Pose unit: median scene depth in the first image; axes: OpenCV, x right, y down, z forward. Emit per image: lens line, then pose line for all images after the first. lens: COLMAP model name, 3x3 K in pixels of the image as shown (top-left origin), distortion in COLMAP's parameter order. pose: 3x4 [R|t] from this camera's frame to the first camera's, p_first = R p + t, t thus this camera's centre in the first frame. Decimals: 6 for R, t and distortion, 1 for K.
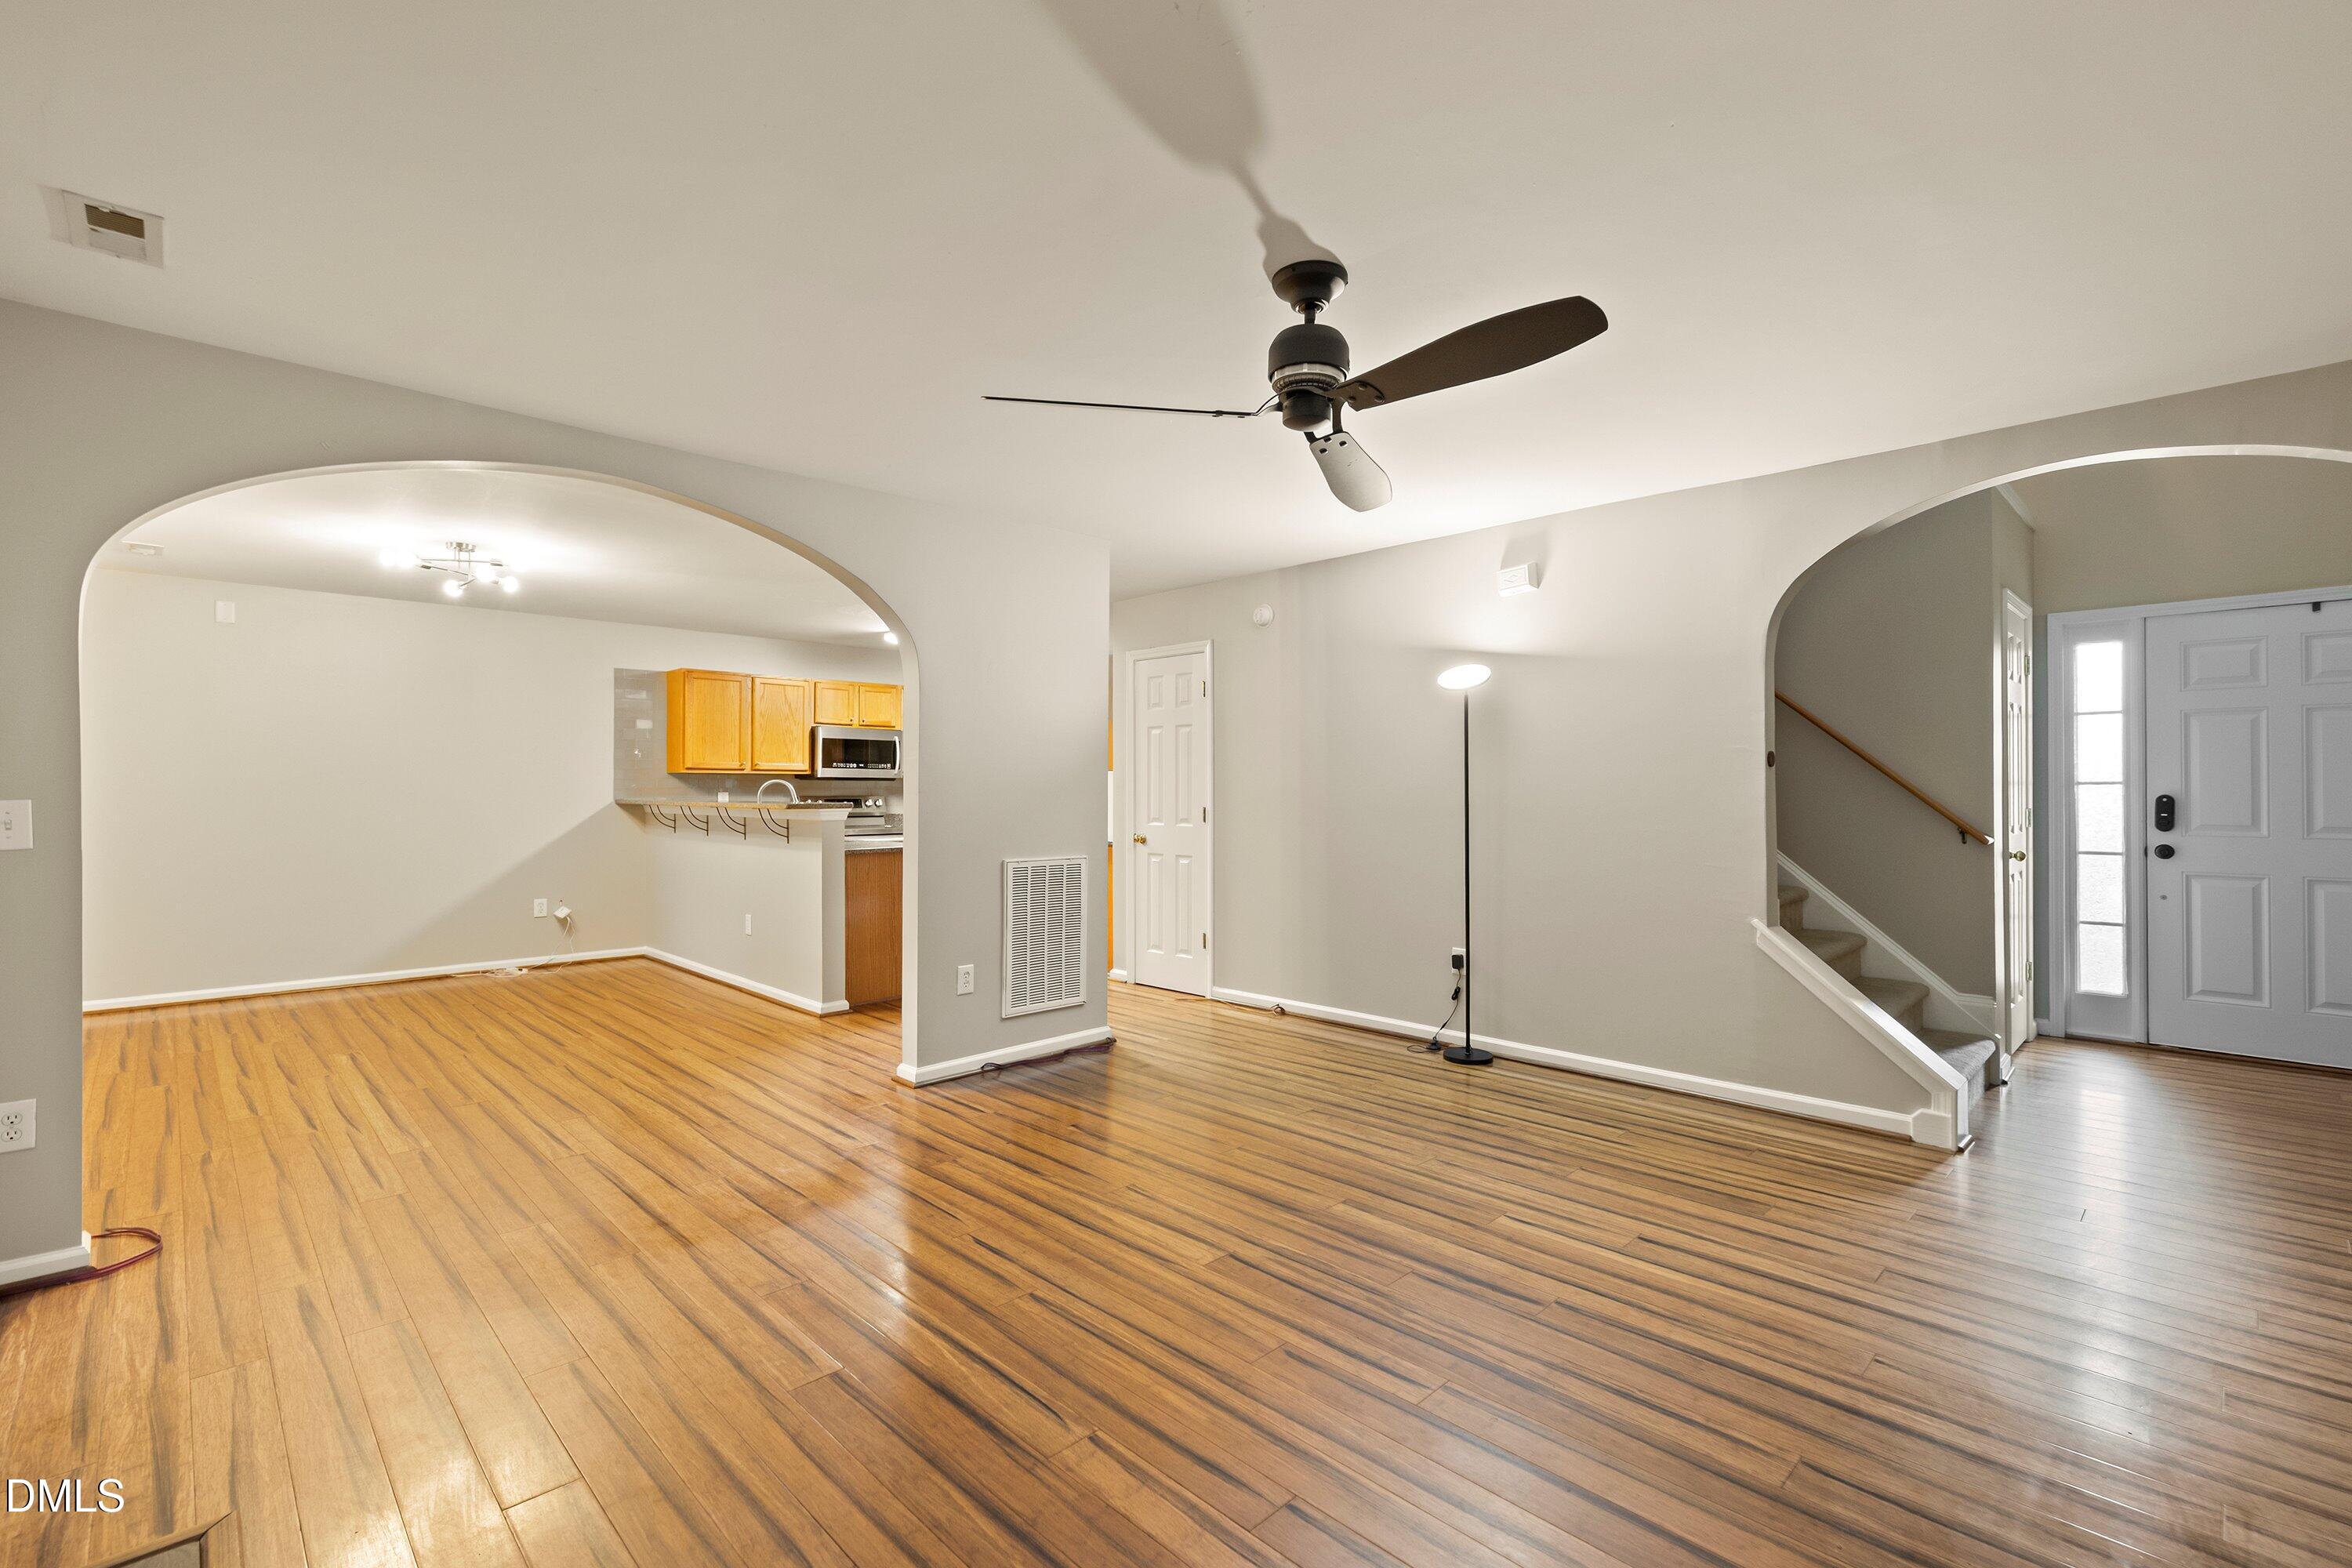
lens RADIAL K [[1040.9, 0, 1180.0], [0, 1040.9, 785.0], [0, 0, 1]] dist [0.001784, -0.000085]
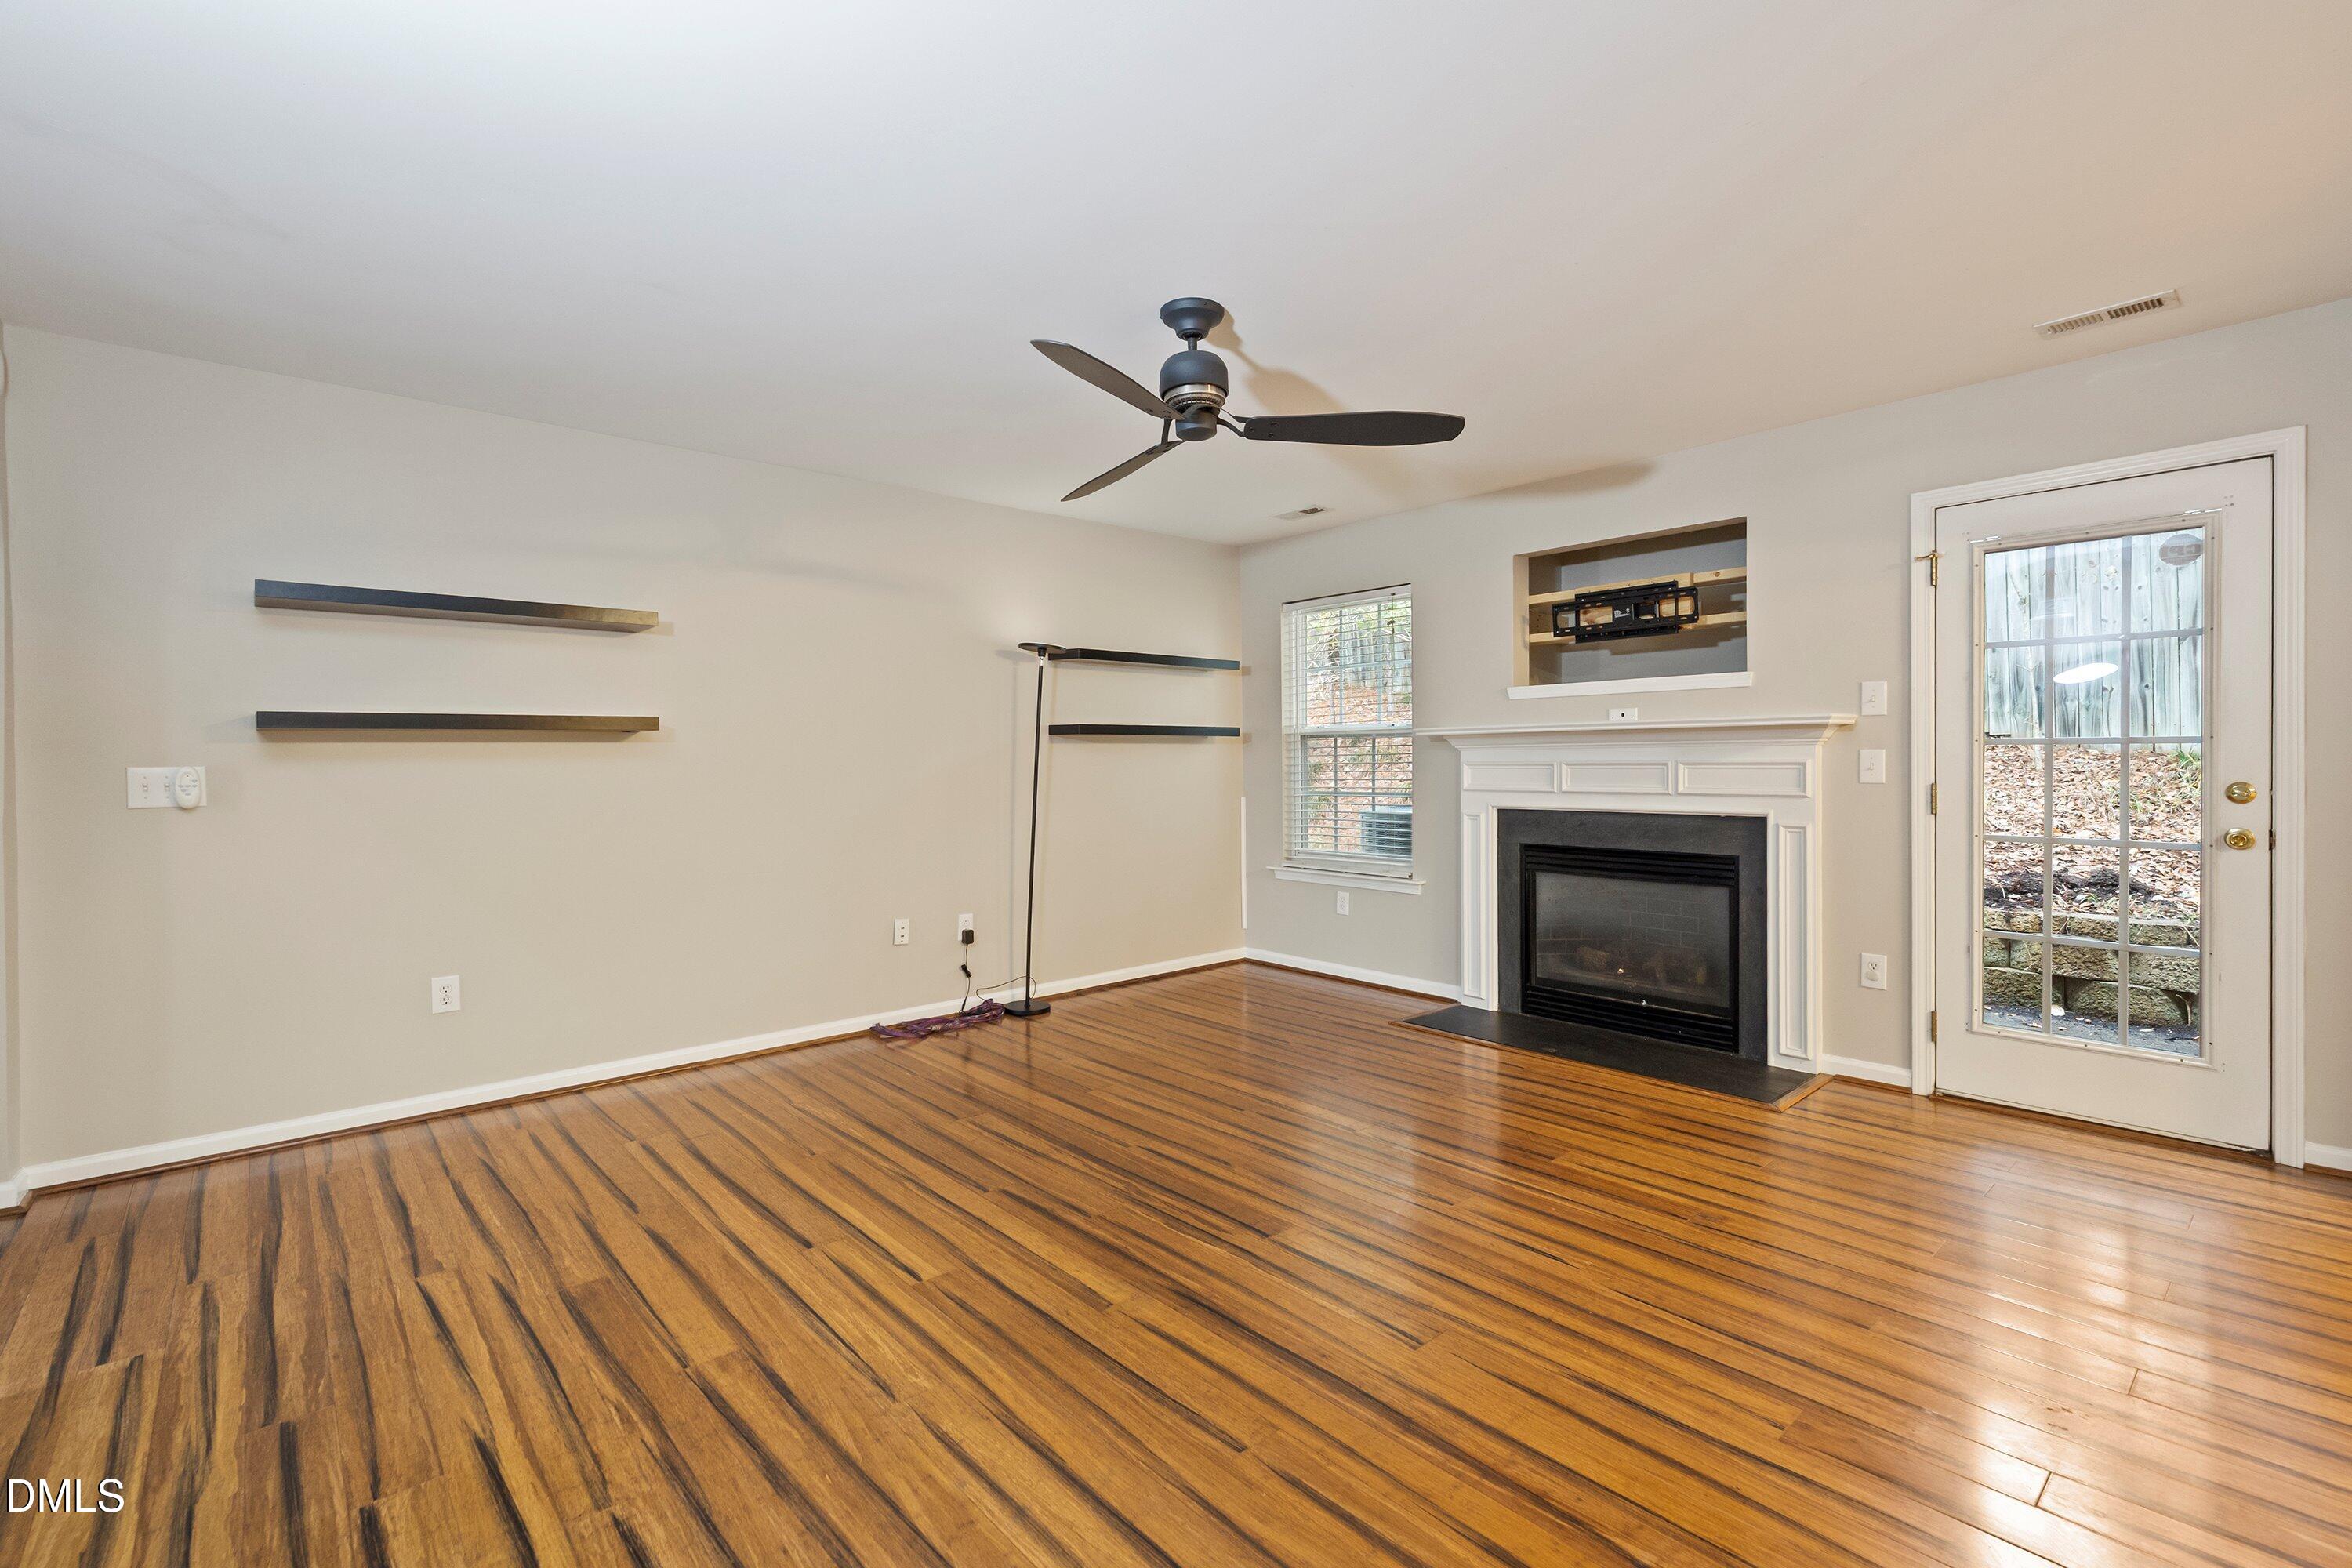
lens RADIAL K [[1043.0, 0, 1184.4], [0, 1043.0, 771.1], [0, 0, 1]] dist [0.003522, 0.000921]
pose [[-0.998817, 0.010299, 0.047526, 0.032550], [0.010688, 0.999912, 0.007923, 0.009029], [-0.047440, 0.008421, -0.998839, 0.853465]]
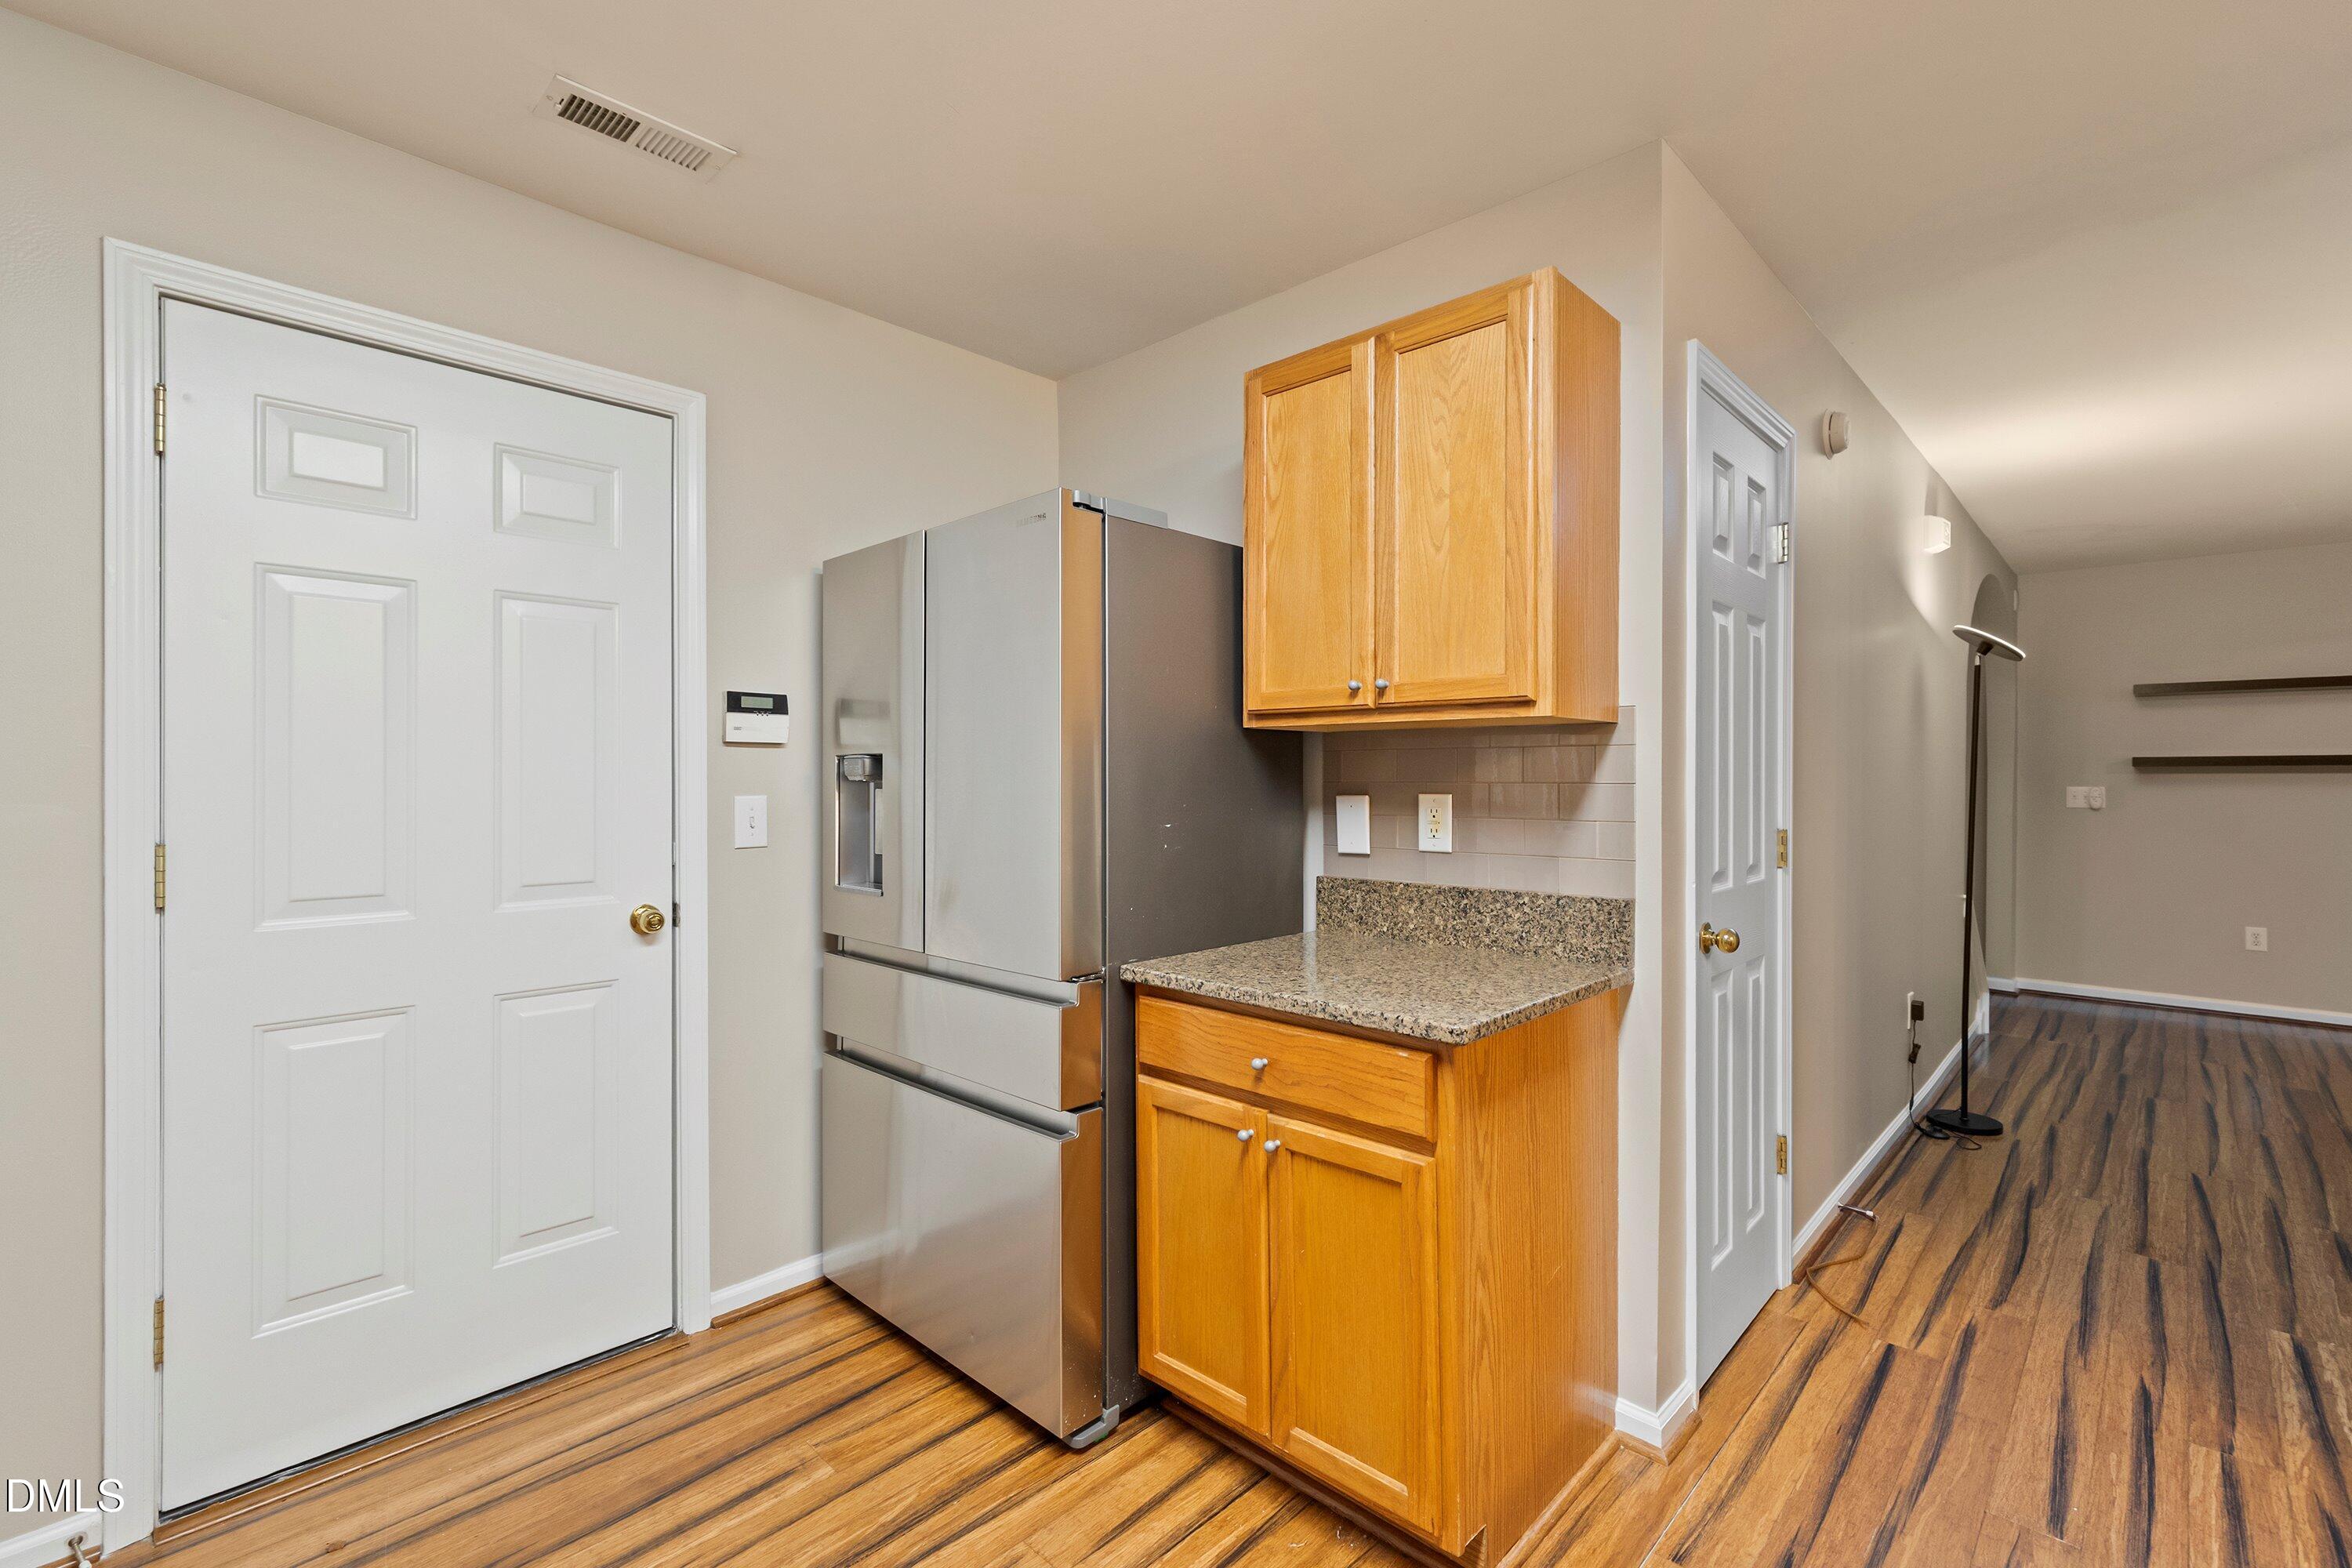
lens RADIAL K [[1040.9, 0, 1180.0], [0, 1040.9, 785.0], [0, 0, 1]] dist [0.001784, -0.000085]
pose [[-0.028338, -0.005267, 0.999585, -0.370162], [-0.003991, 0.999979, 0.005156, 0.002782], [-0.999590, -0.003843, -0.028358, 1.215988]]
